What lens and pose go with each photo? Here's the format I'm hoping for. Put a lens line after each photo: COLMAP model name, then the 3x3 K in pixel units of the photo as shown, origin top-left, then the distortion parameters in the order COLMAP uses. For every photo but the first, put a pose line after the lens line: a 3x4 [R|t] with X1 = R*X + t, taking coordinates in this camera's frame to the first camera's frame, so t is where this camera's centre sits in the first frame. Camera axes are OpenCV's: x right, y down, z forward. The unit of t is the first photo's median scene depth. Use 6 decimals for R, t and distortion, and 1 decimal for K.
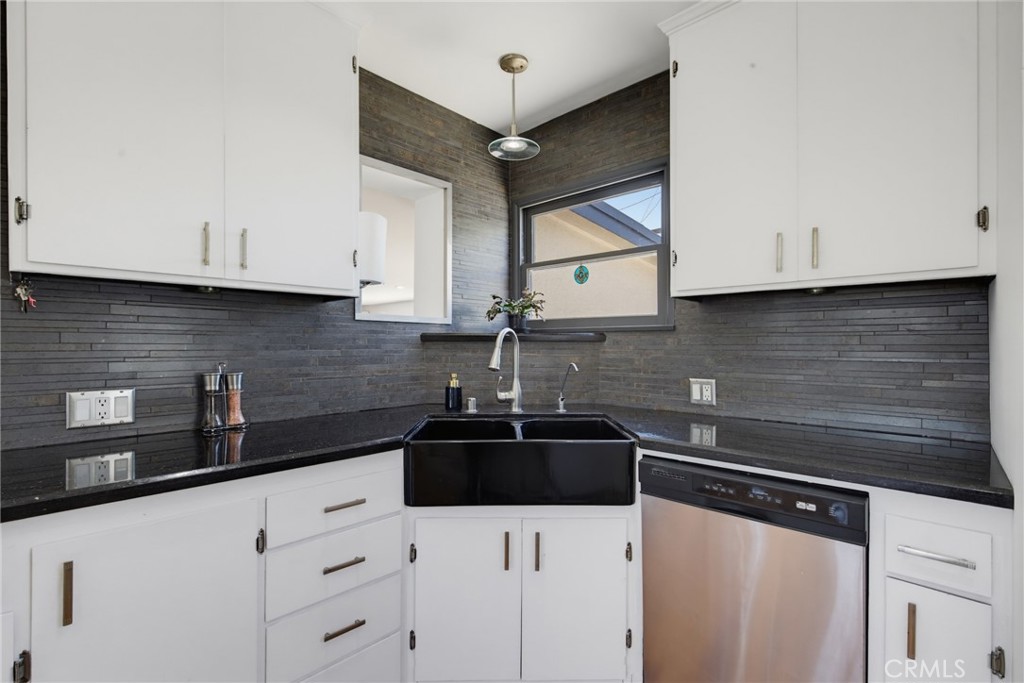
lens RADIAL K [[456.4, 0, 513.6], [0, 456.4, 346.9], [0, 0, 1]] dist [-0.003635, -0.000447]
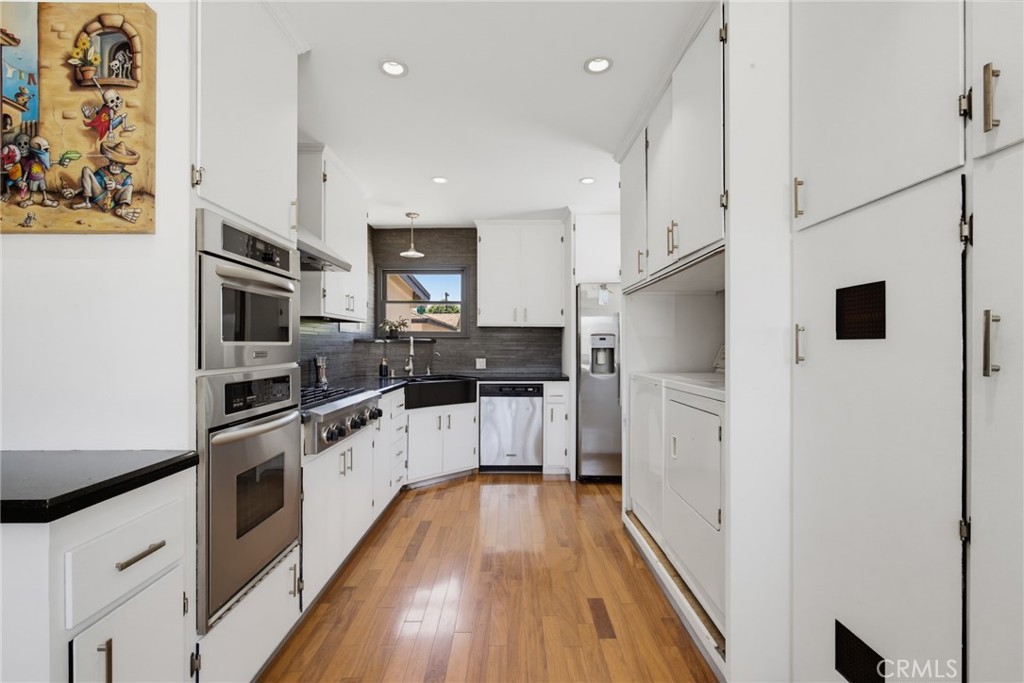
lens RADIAL K [[456.4, 0, 512.0], [0, 456.4, 343.6], [0, 0, 1]] dist [-0.003635, -0.000447]
pose [[0.735908, 0.004636, 0.677066, -1.115955], [0.002906, 0.999946, -0.010004, 0.013997], [-0.677076, 0.009330, 0.735854, -0.917731]]
